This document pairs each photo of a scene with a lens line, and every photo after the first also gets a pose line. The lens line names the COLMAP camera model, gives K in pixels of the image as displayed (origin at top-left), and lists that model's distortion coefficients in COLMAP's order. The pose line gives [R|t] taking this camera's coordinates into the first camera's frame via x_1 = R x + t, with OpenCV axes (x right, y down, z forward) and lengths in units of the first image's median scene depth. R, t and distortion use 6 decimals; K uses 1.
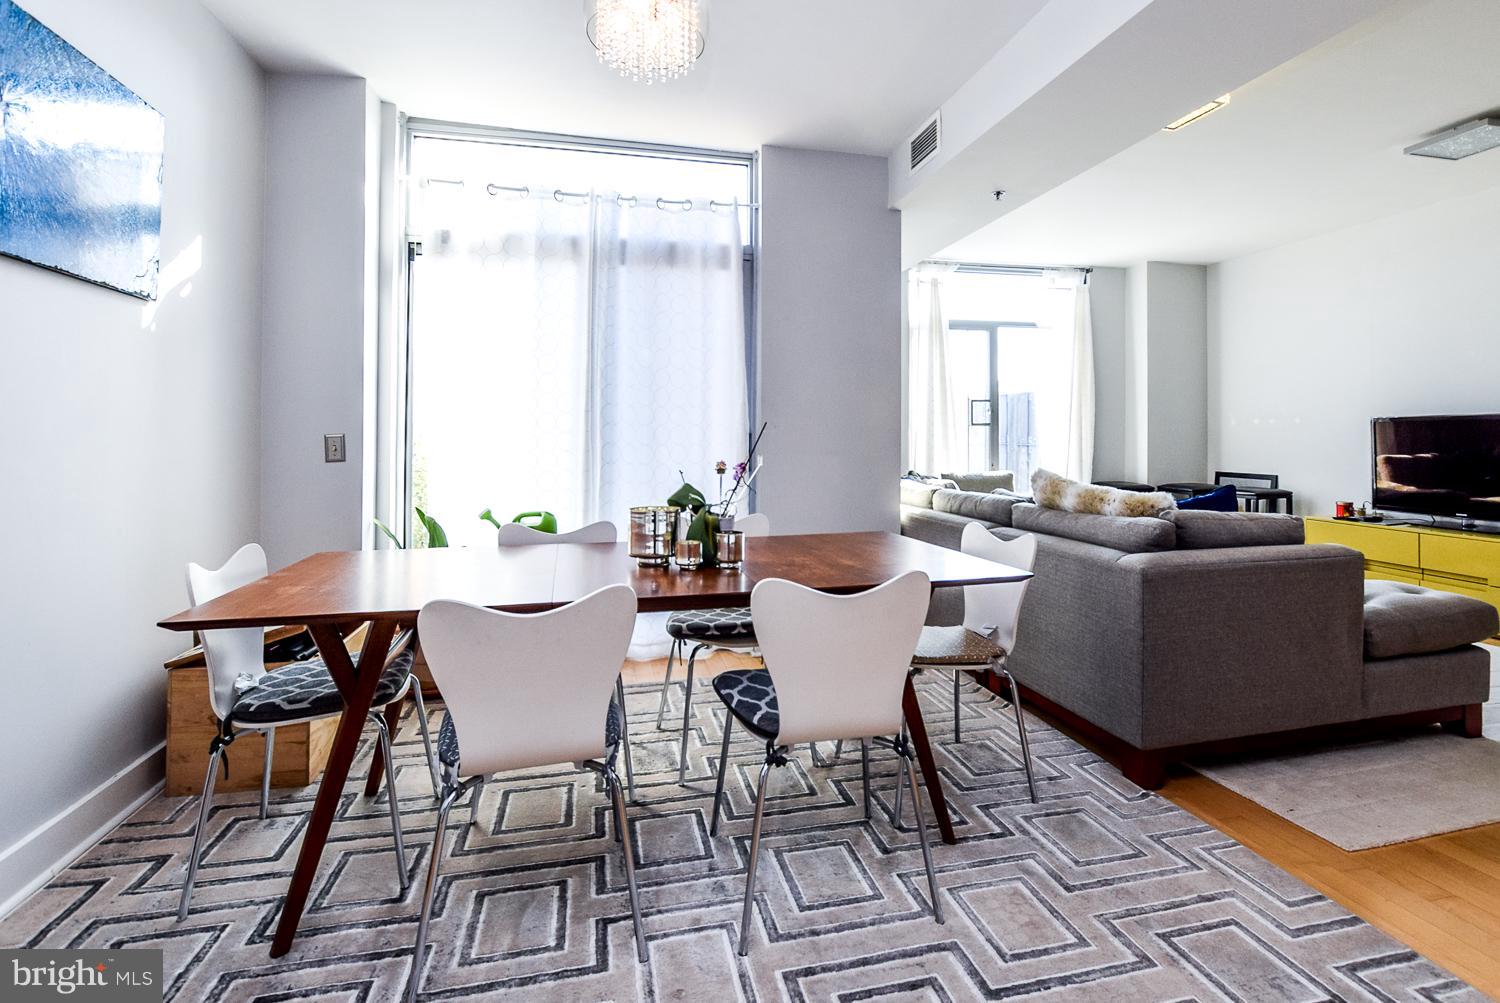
lens RADIAL K [[684.6, 0, 752.2], [0, 684.6, 436.7], [0, 0, 1]] dist [-0.010935, 0.003536]
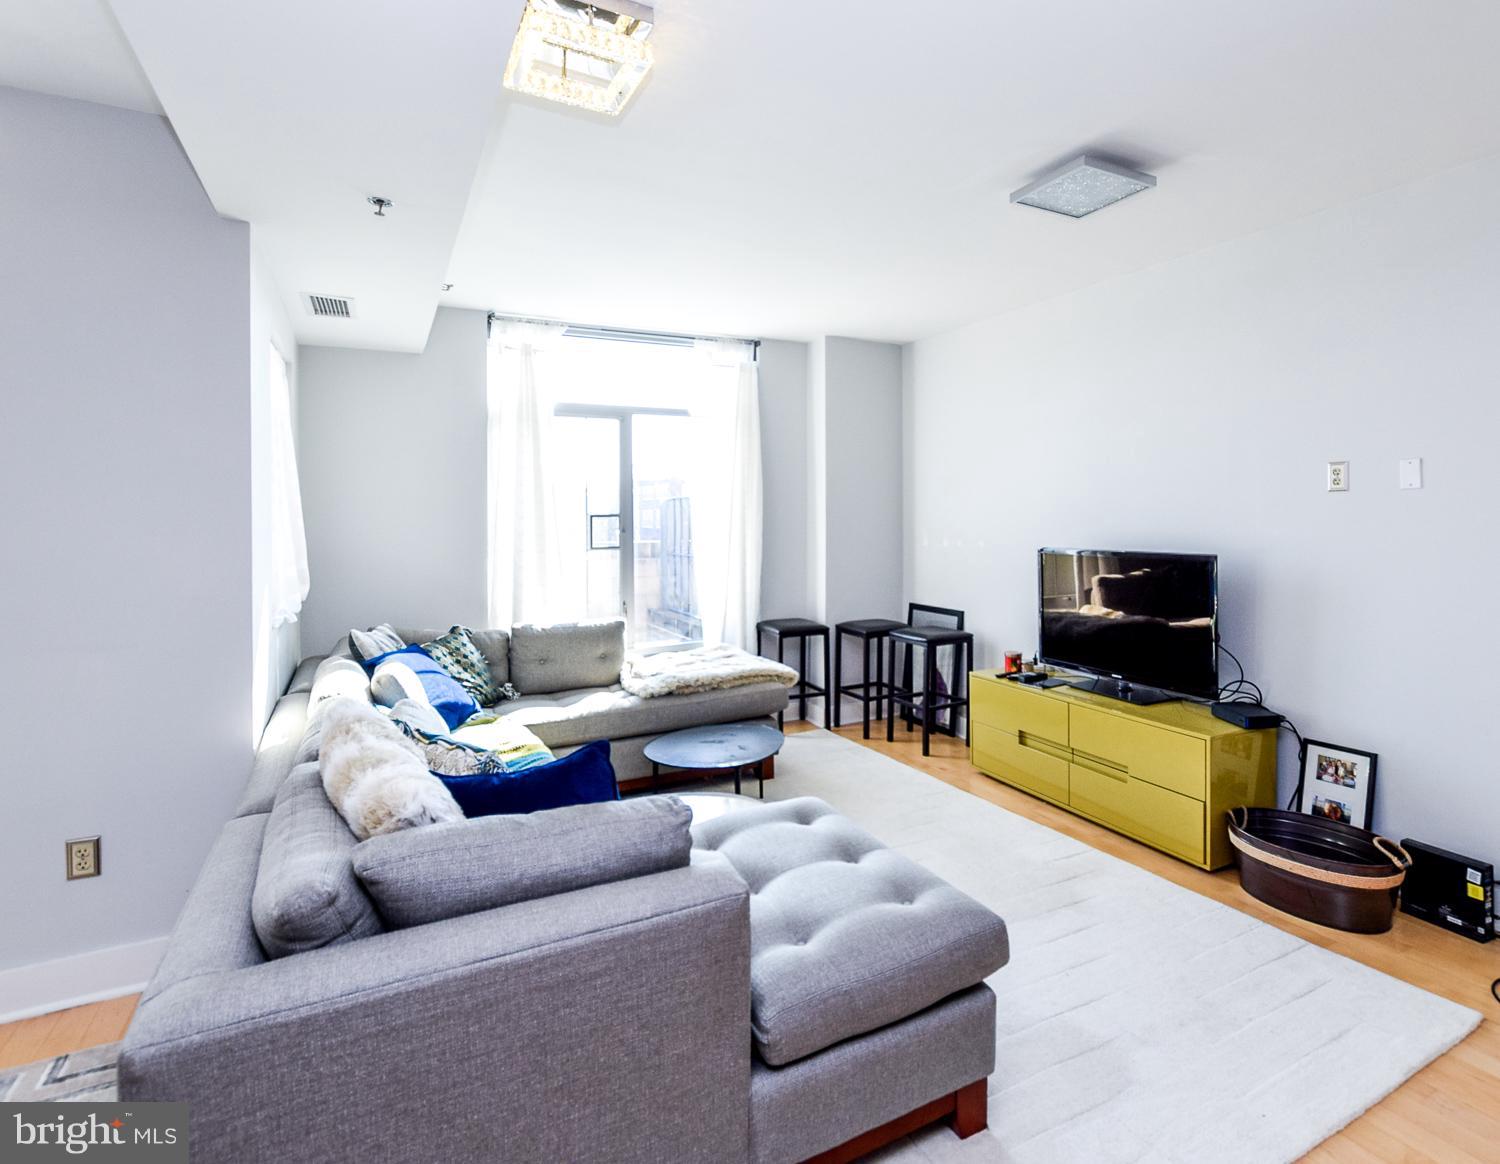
lens RADIAL K [[777.6, 0, 777.6], [0, 777.6, 529.5], [0, 0, 1]] dist [-0.004027, 0.000039]
pose [[0.967962, -0.007023, 0.250999, 0.661916], [0.003210, 0.999873, 0.015596, -0.109711], [-0.251077, -0.014290, 0.967862, 0.341170]]
